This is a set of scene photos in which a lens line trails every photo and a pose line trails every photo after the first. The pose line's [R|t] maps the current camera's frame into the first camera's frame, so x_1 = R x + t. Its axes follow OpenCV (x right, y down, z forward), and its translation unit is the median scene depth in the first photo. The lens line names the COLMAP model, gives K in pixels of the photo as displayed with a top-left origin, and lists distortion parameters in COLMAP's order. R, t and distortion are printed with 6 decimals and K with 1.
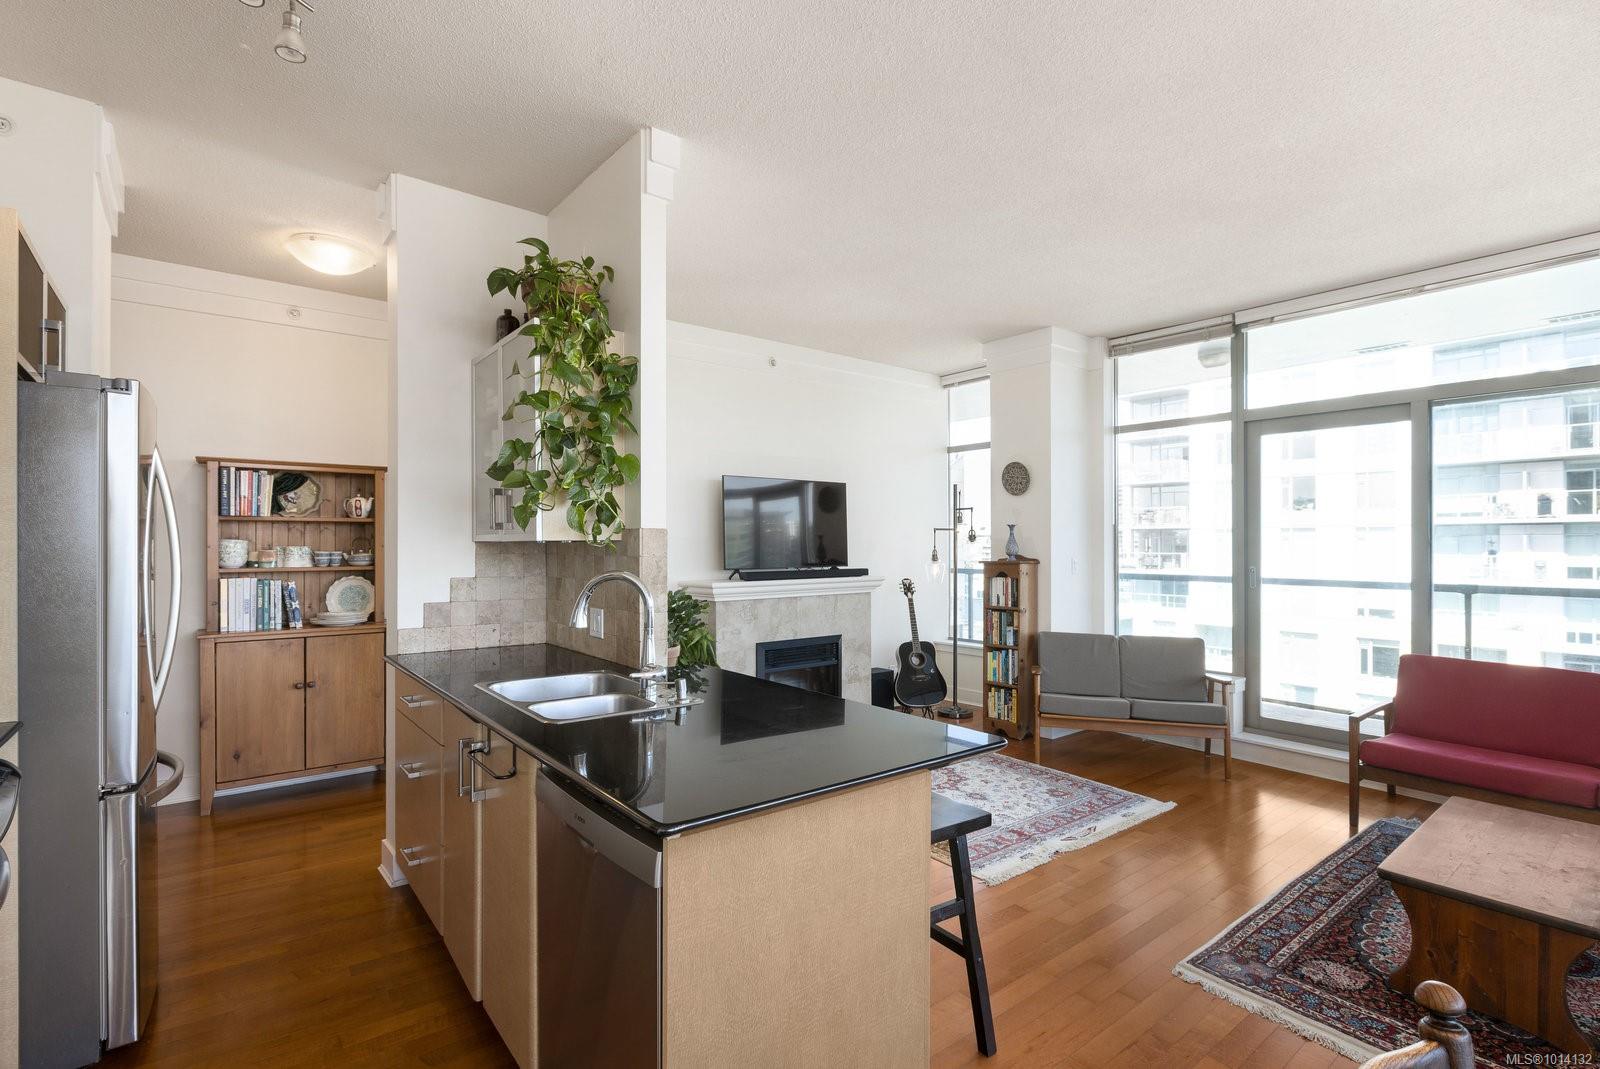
lens RADIAL K [[754.7, 0, 800.0], [0, 754.7, 534.5], [0, 0, 1]] dist [-0.004310, -0.000401]
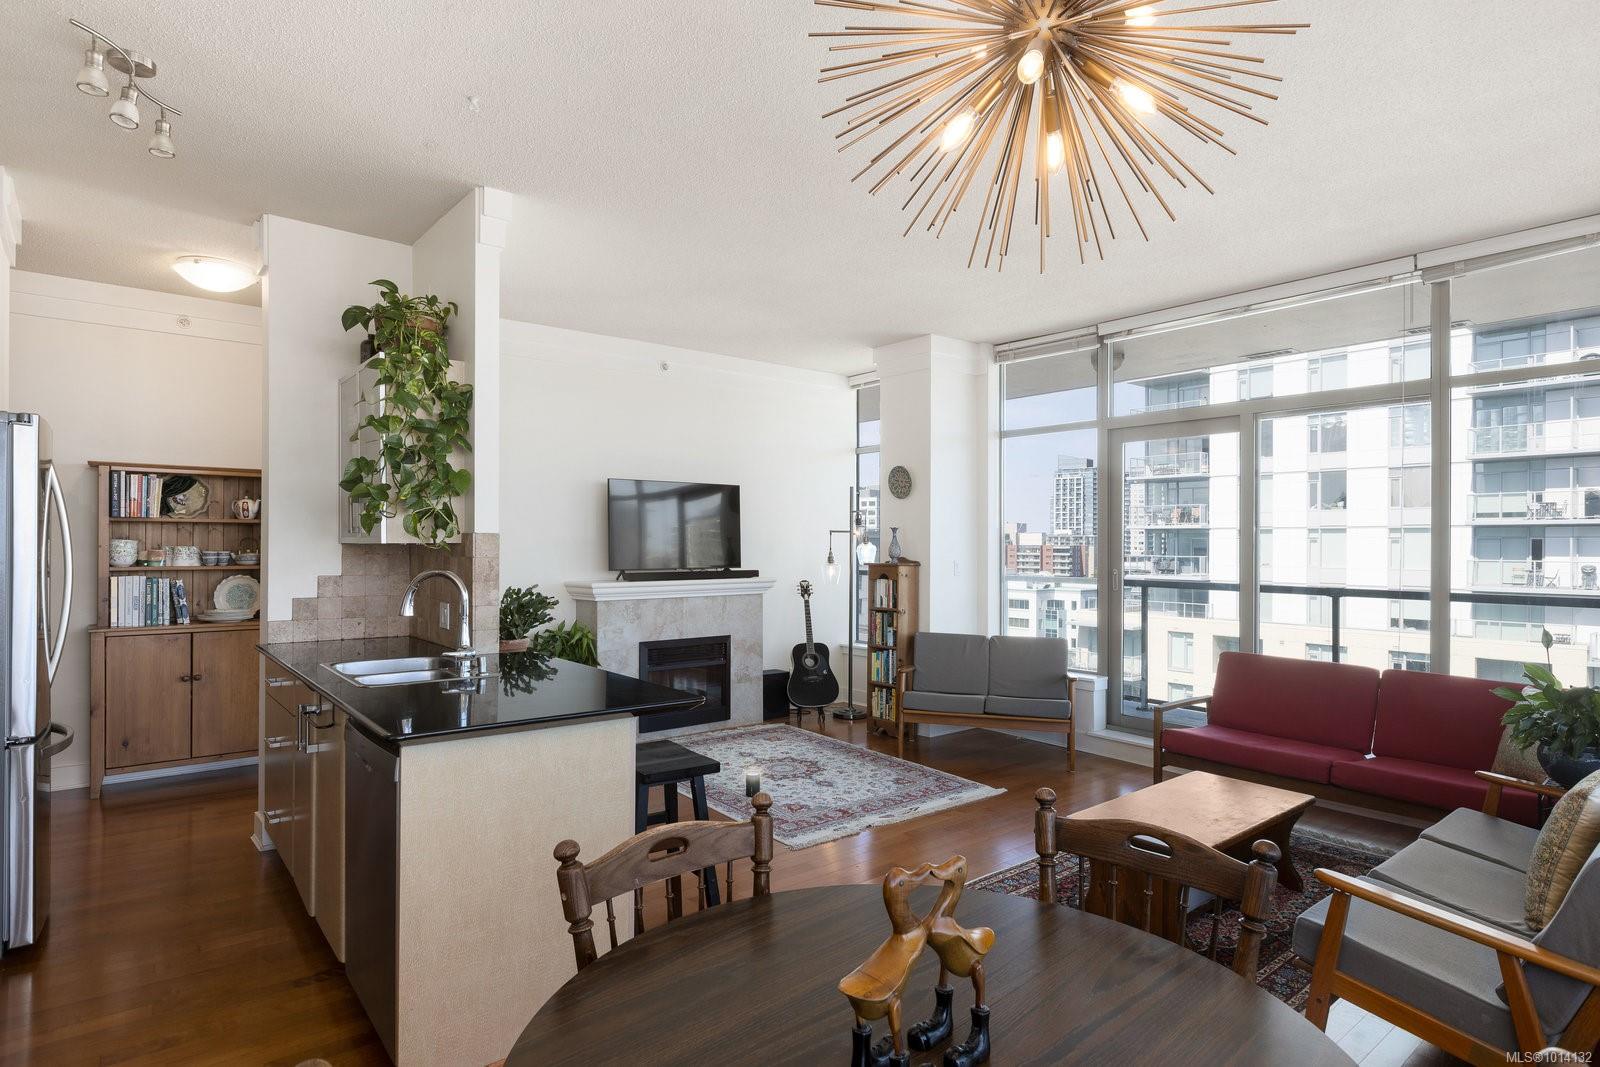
lens RADIAL K [[868.0, 0, 800.0], [0, 868.0, 533.5], [0, 0, 1]] dist [0.001753, -0.000916]
pose [[0.999963, 0.004579, 0.007284, 0.188478], [-0.004585, 0.999989, 0.000759, -0.007198], [-0.007280, -0.000792, 0.999973, -0.226700]]
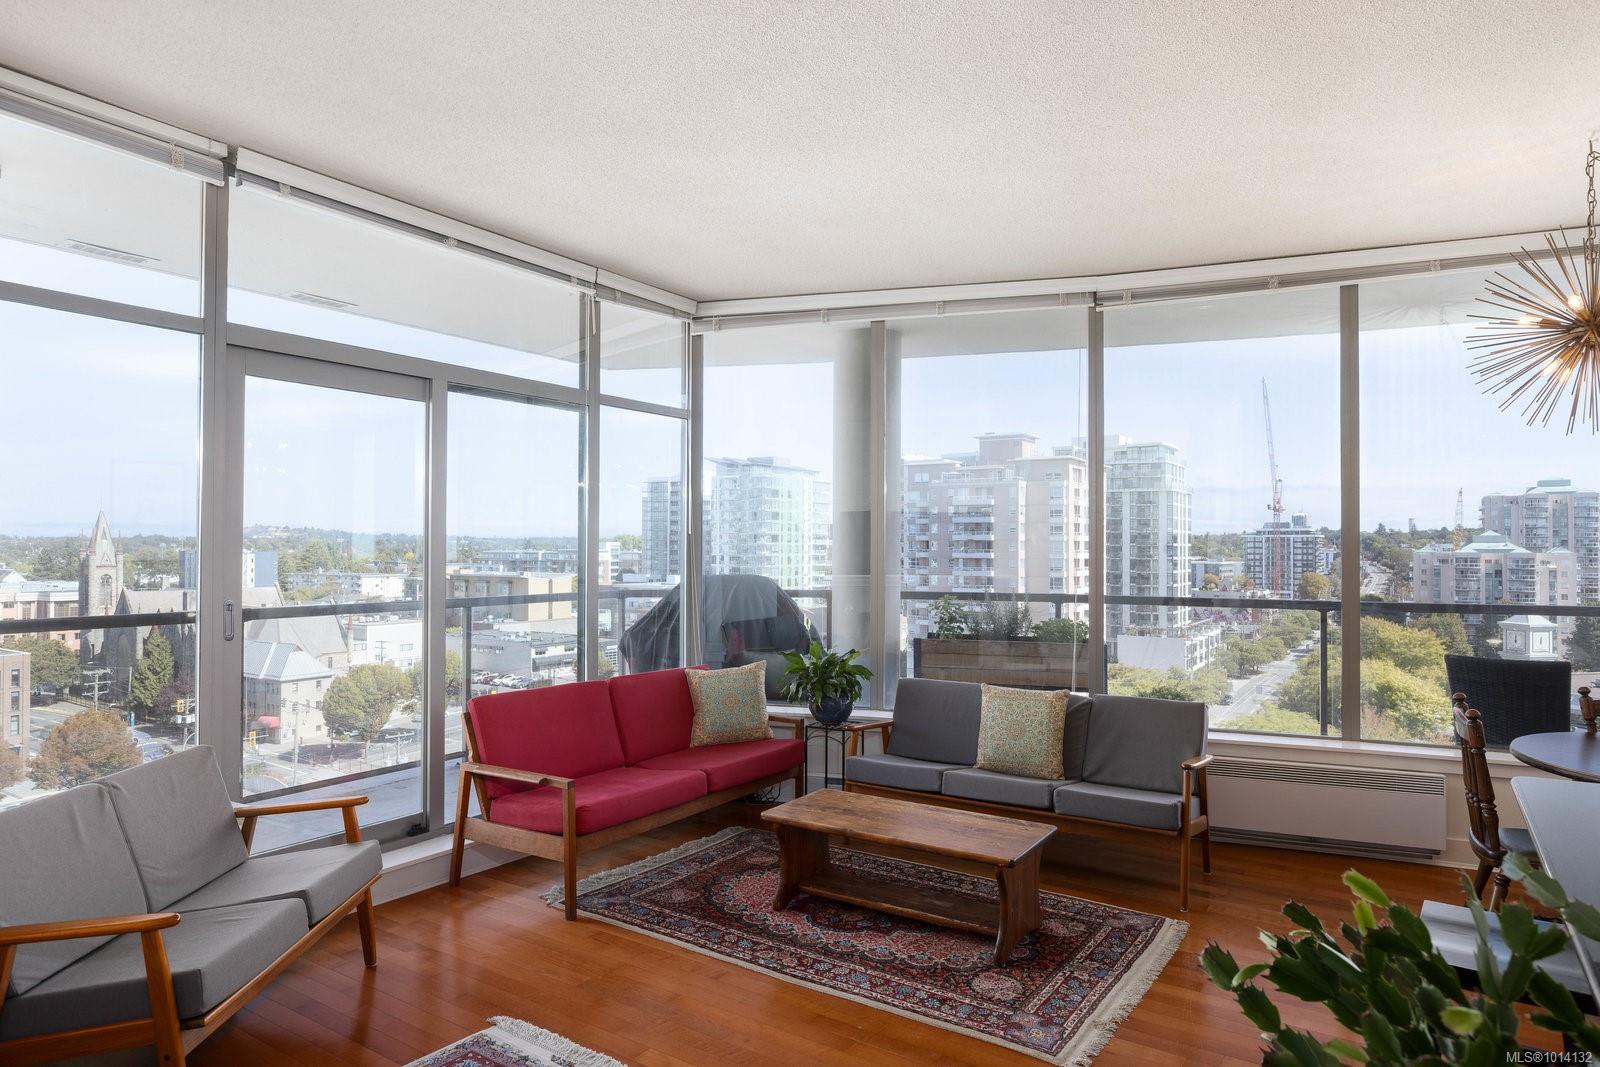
lens RADIAL K [[945.6, 0, 800.0], [0, 945.6, 533.5], [0, 0, 1]] dist [-0.003388, -0.000218]
pose [[-0.308672, 0.020211, 0.950954, -0.255057], [-0.009179, 0.999664, -0.024225, 0.005556], [-0.951124, -0.016206, -0.308383, 0.982864]]
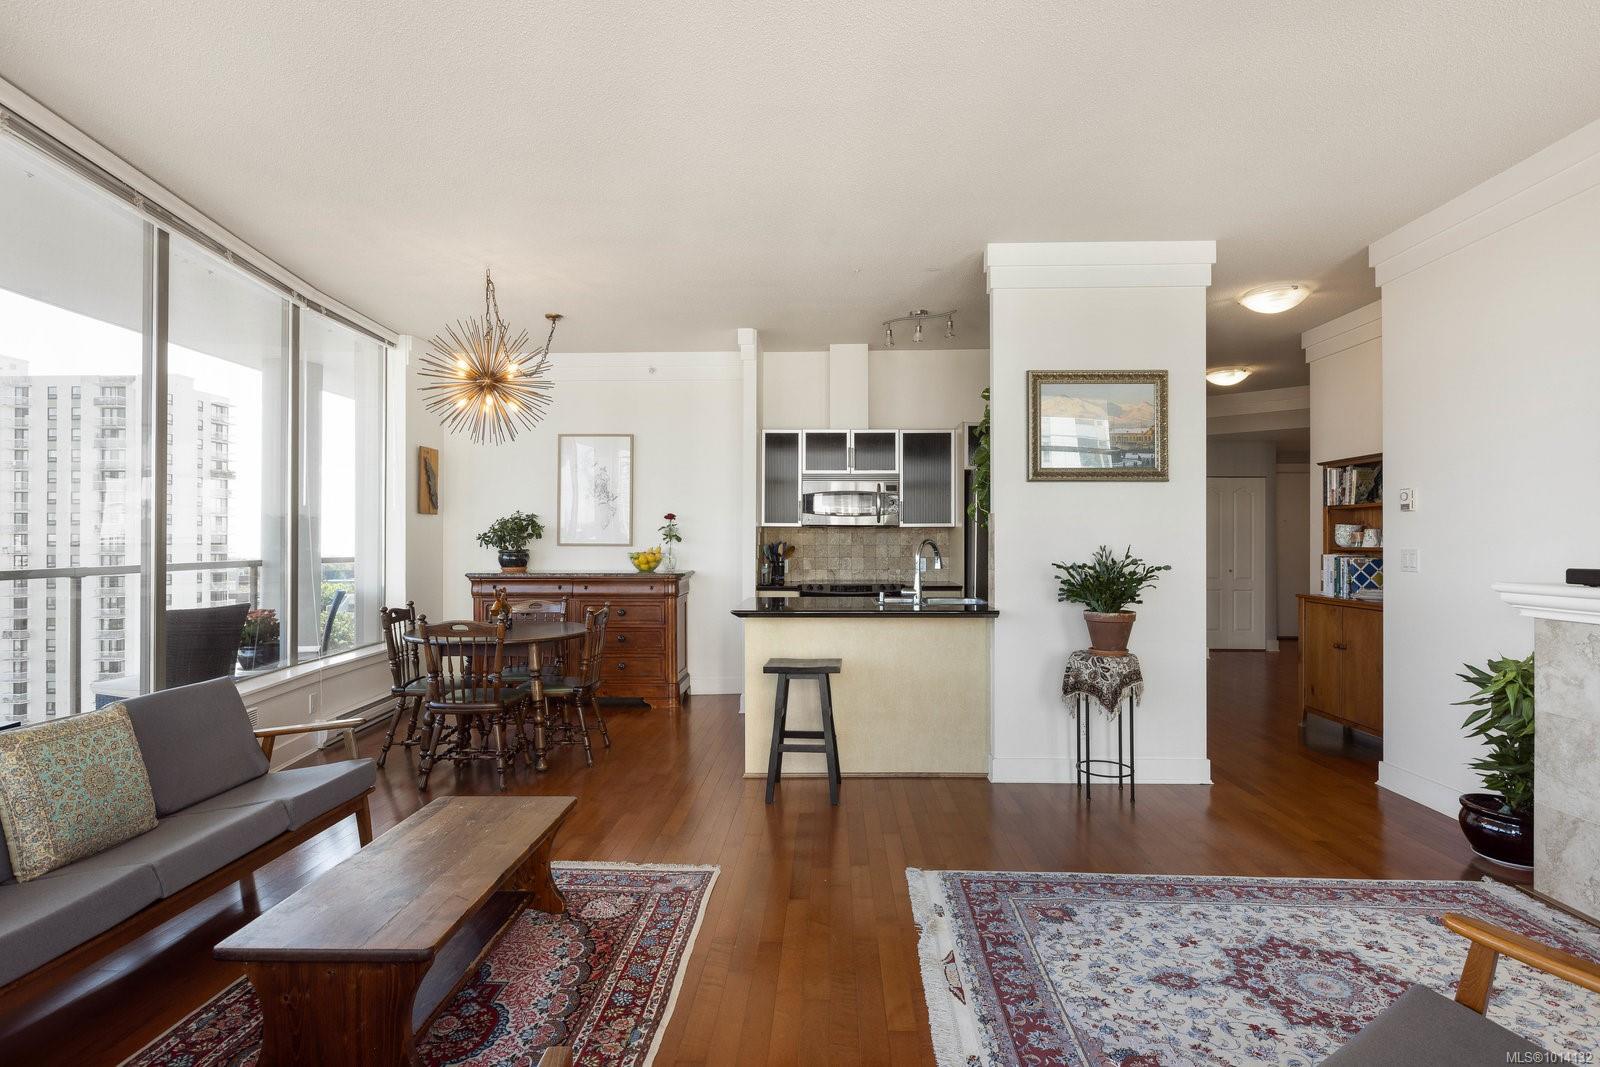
lens RADIAL K [[782.4, 0, 800.0], [0, 782.4, 533.5], [0, 0, 1]] dist [0.000530, 0.000030]
pose [[-0.651806, -0.008624, -0.758337, 0.826863], [0.005574, 0.999854, -0.016162, 0.038997], [0.758365, -0.014762, -0.651663, 1.161224]]
